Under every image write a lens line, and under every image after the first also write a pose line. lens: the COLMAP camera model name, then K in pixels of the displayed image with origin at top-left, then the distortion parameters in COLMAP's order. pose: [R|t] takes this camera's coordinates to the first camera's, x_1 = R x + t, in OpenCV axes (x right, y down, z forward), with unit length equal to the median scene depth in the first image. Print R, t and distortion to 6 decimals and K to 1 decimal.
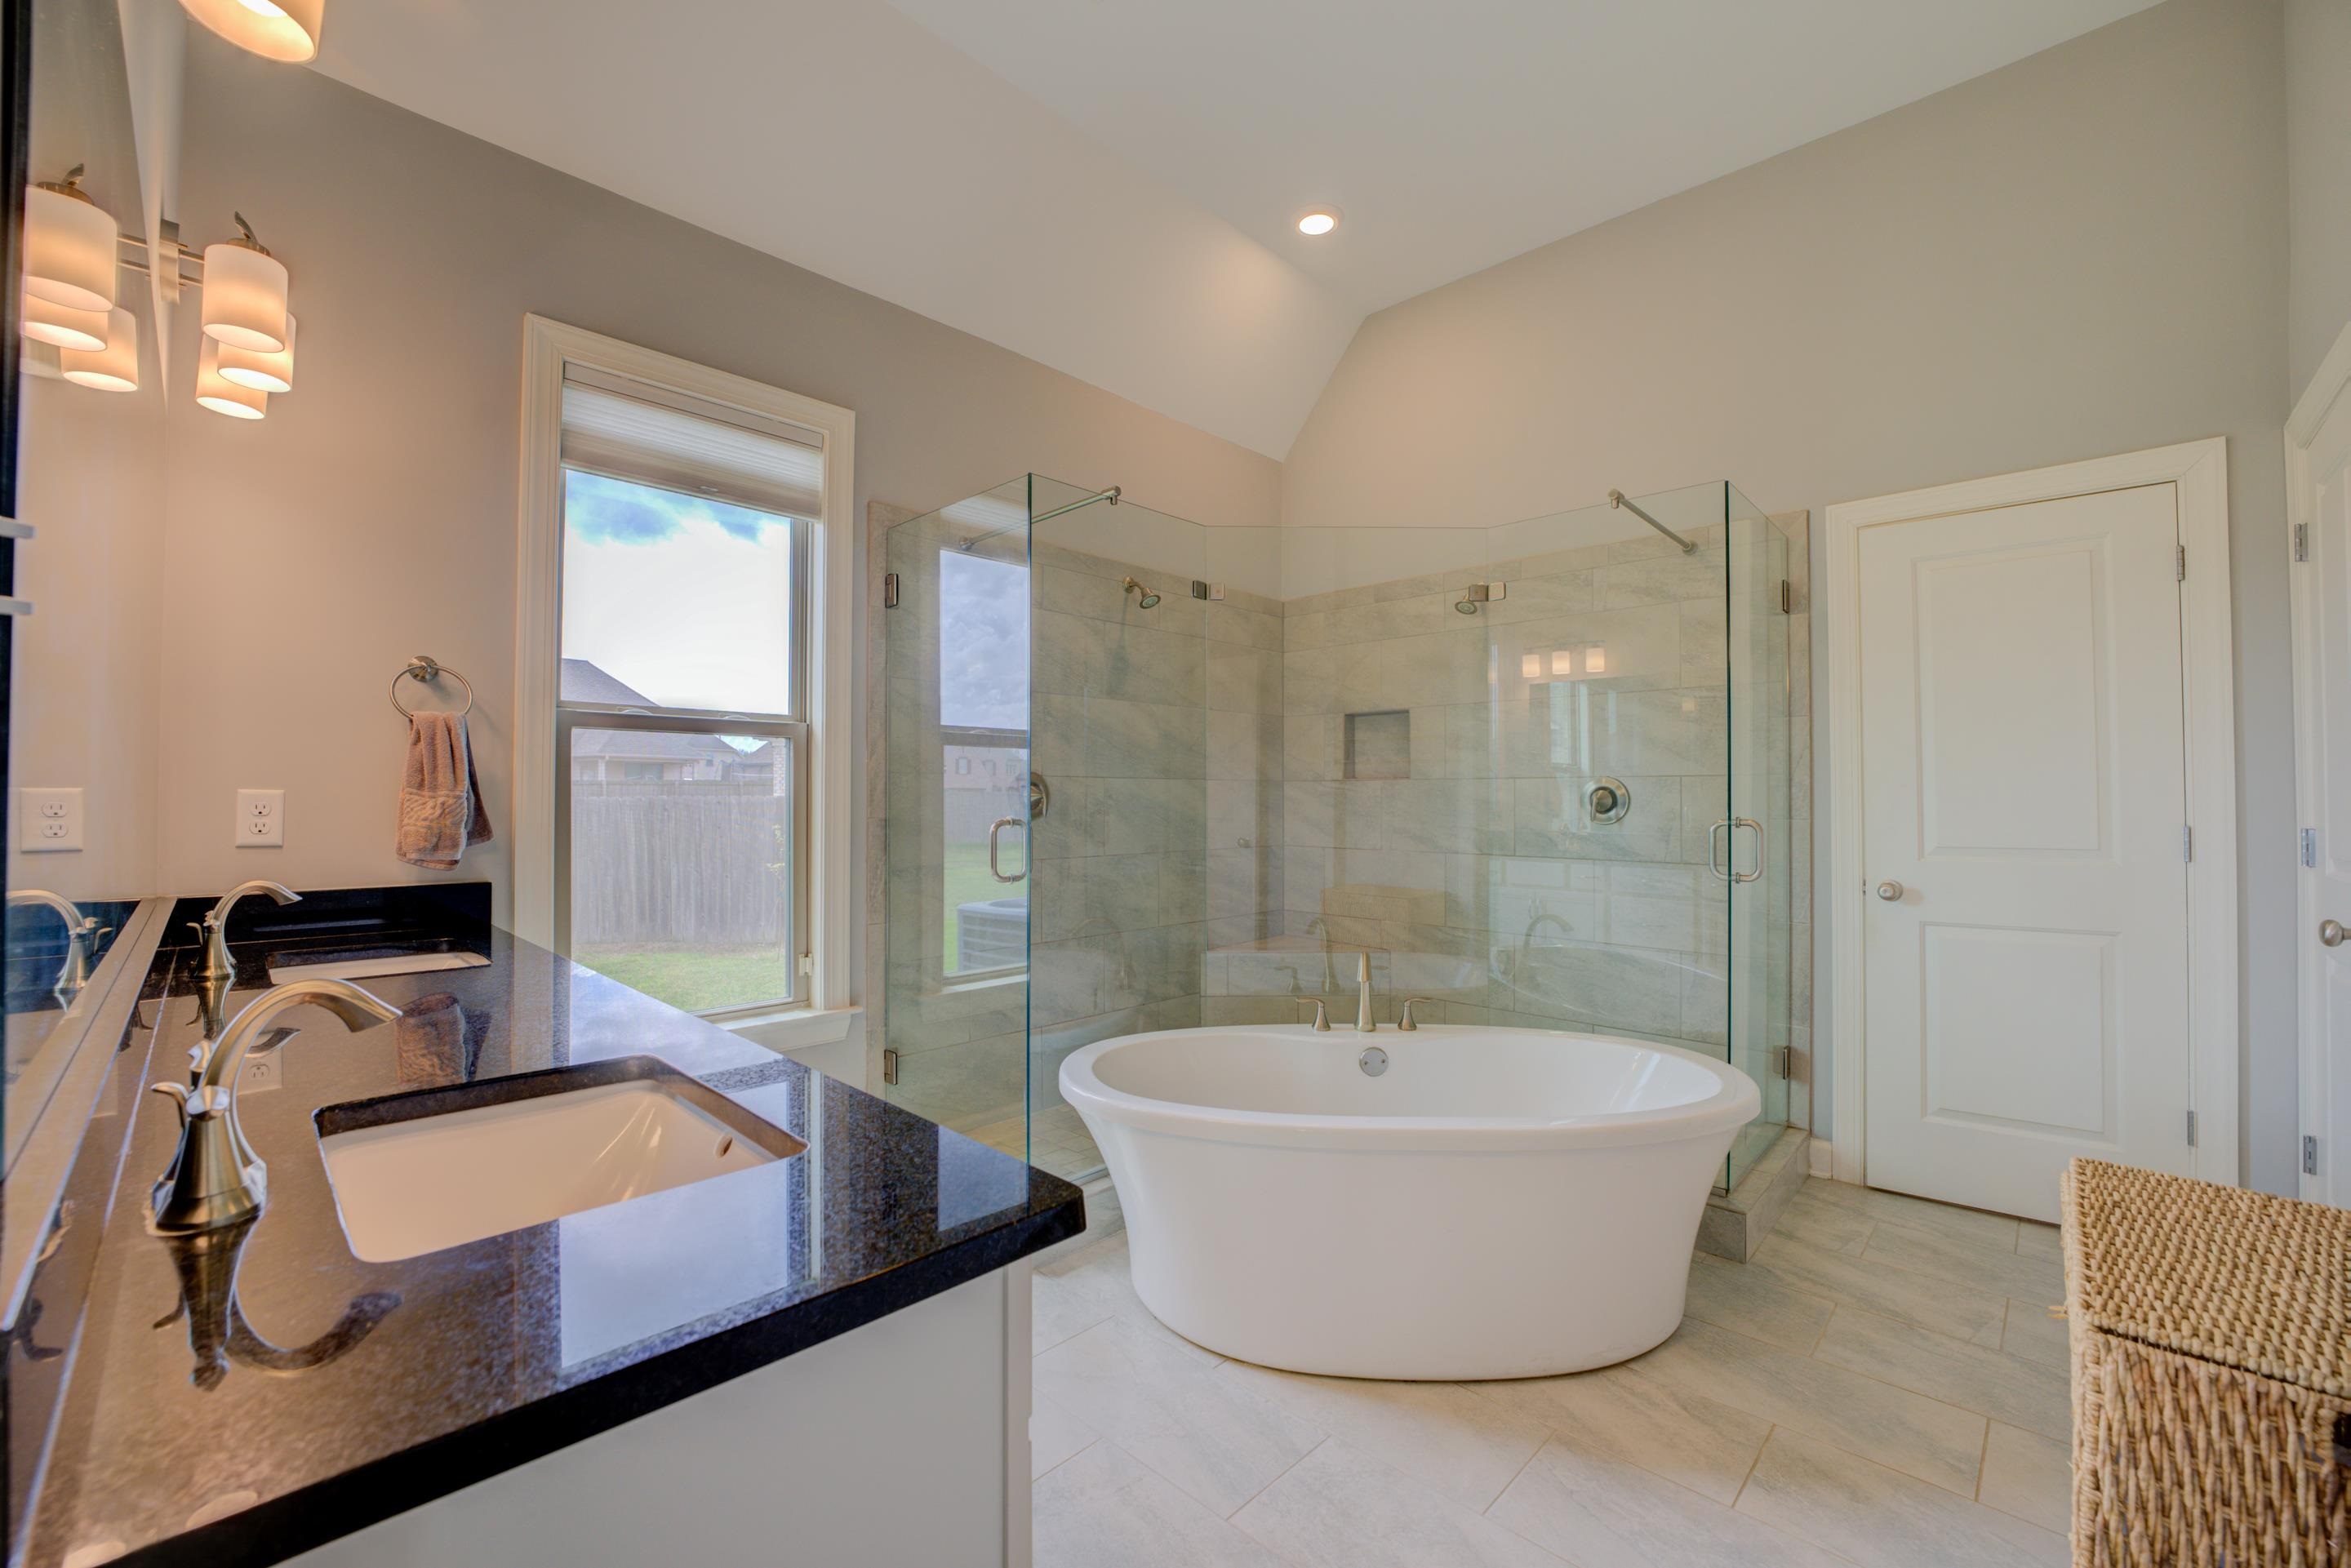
lens RADIAL K [[949.3, 0, 1174.7], [0, 949.3, 776.5], [0, 0, 1]] dist [-0.023919, 0.000460]
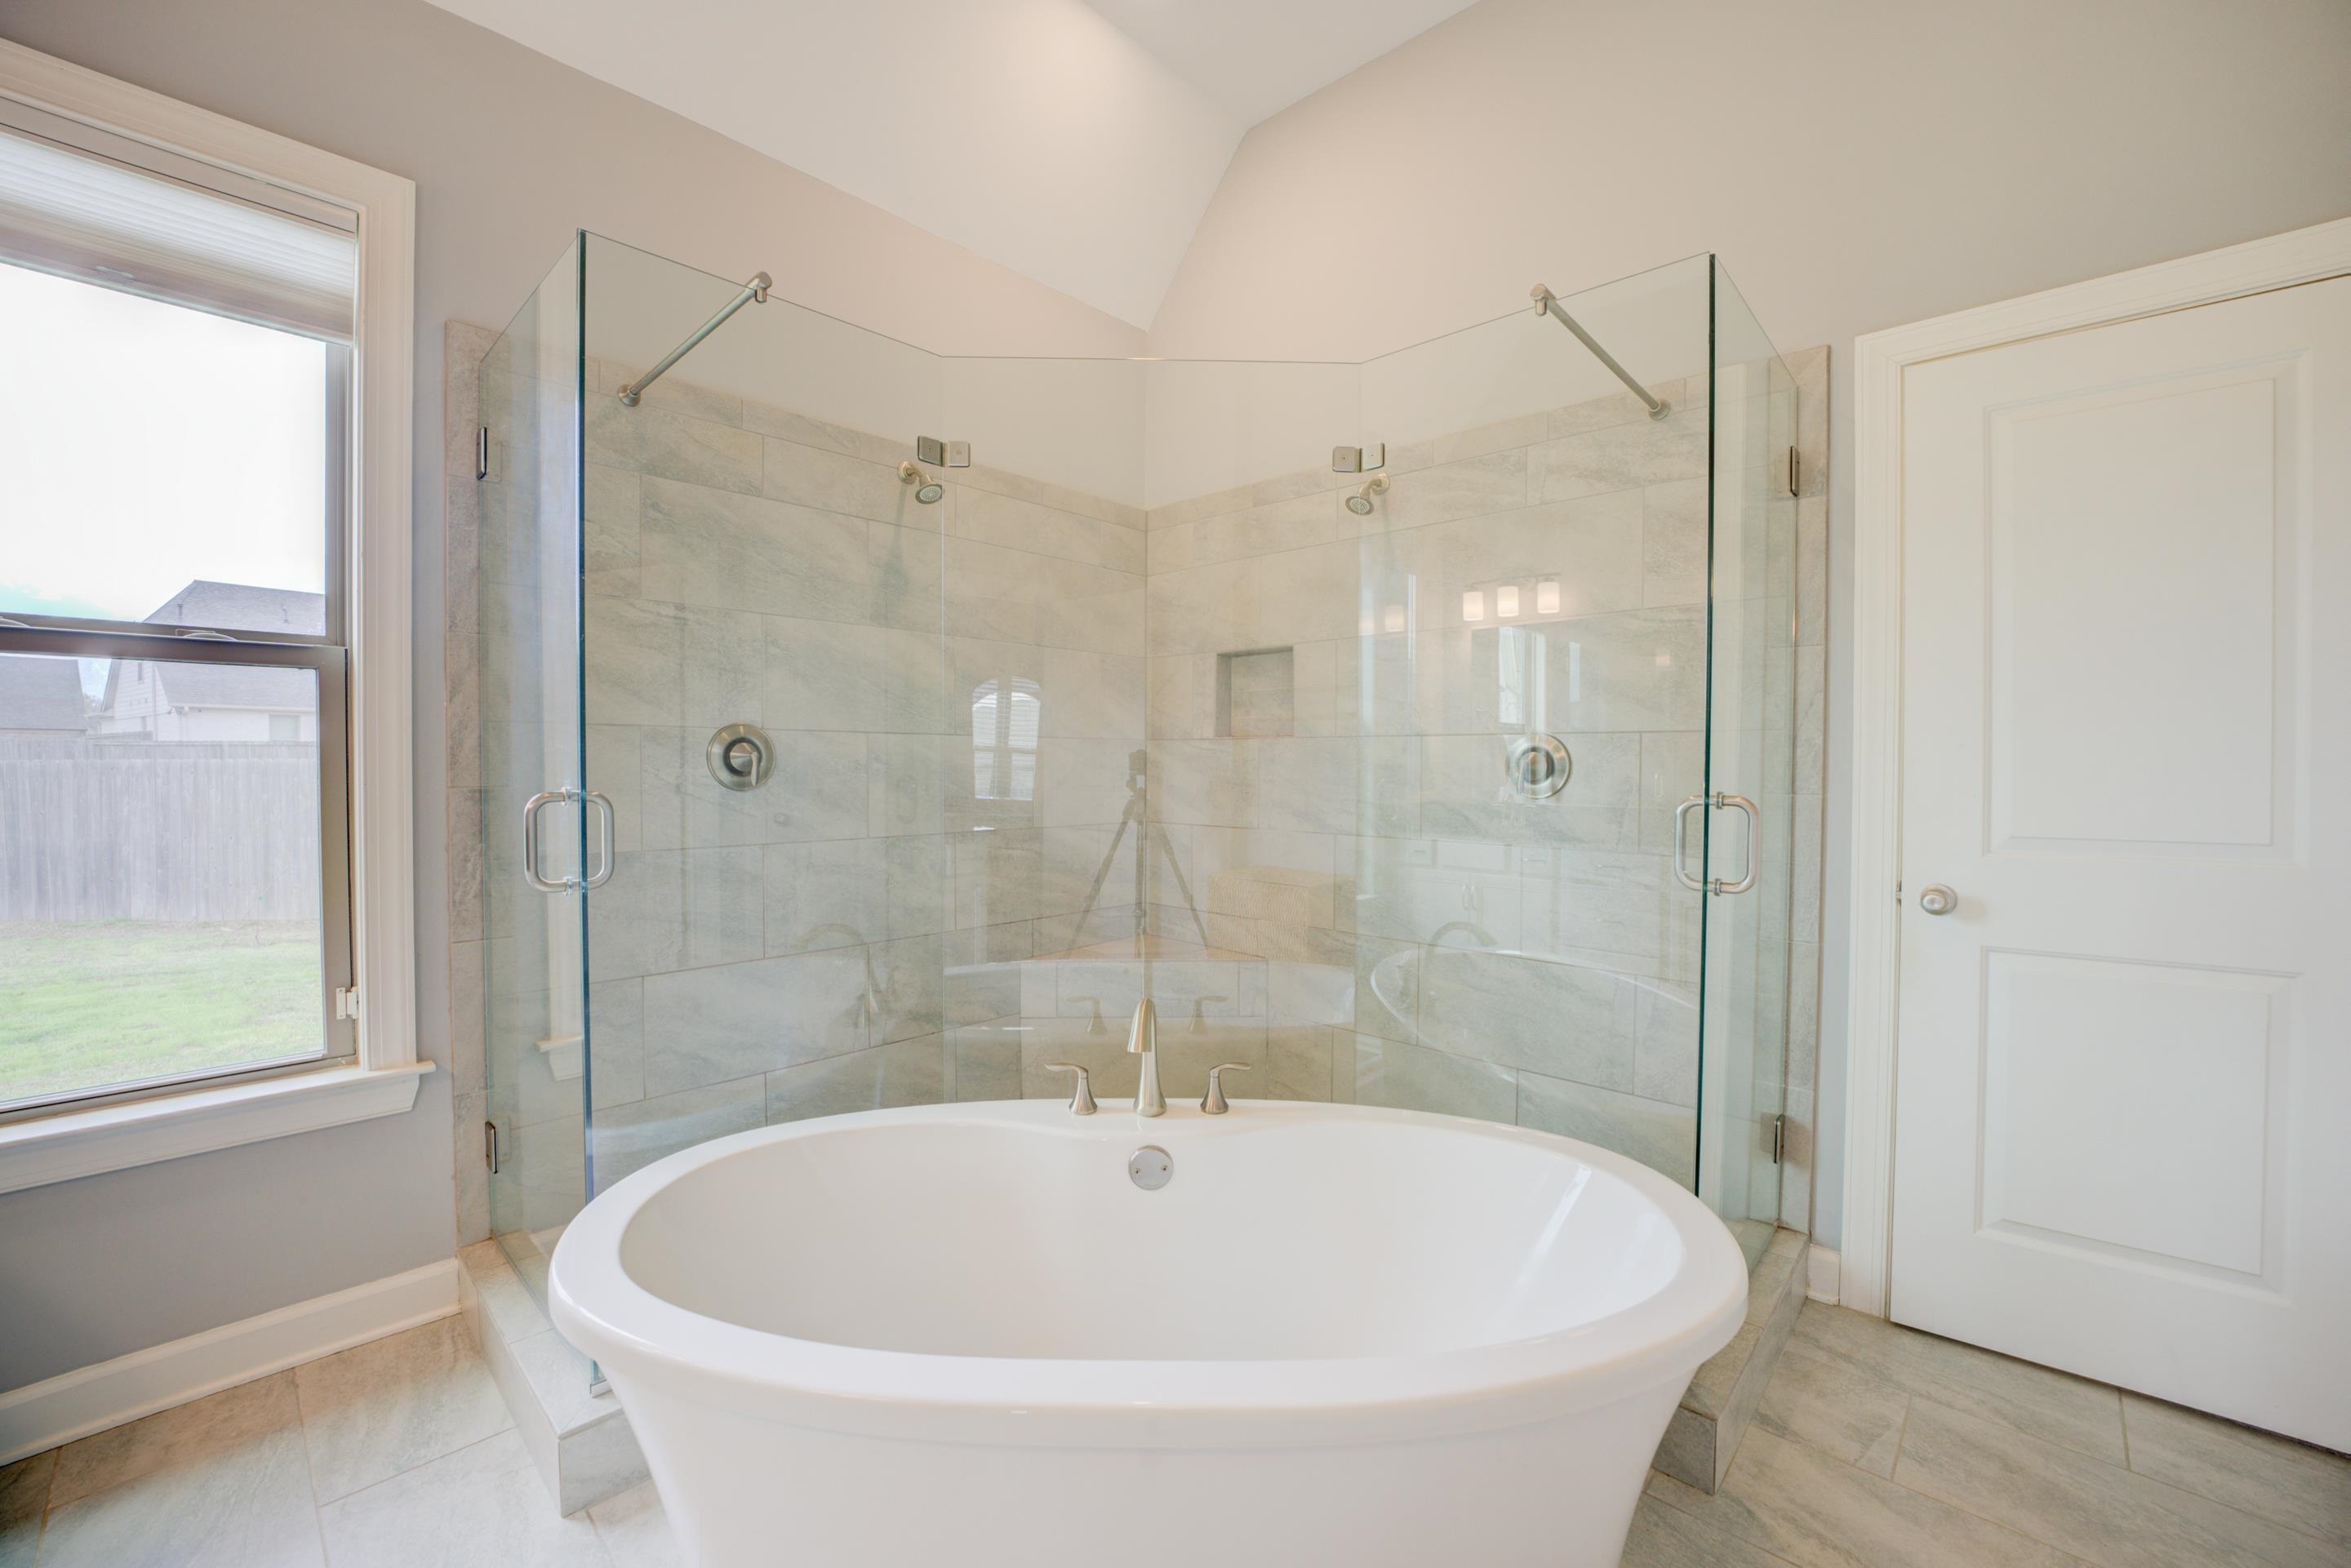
lens RADIAL K [[949.3, 0, 1170.6], [0, 949.3, 775.2], [0, 0, 1]] dist [-0.023919, 0.000460]
pose [[0.999878, 0.003155, 0.015319, 0.183945], [-0.003684, 0.999392, 0.034664, 0.009605], [-0.015201, -0.034716, 0.999282, 0.313390]]
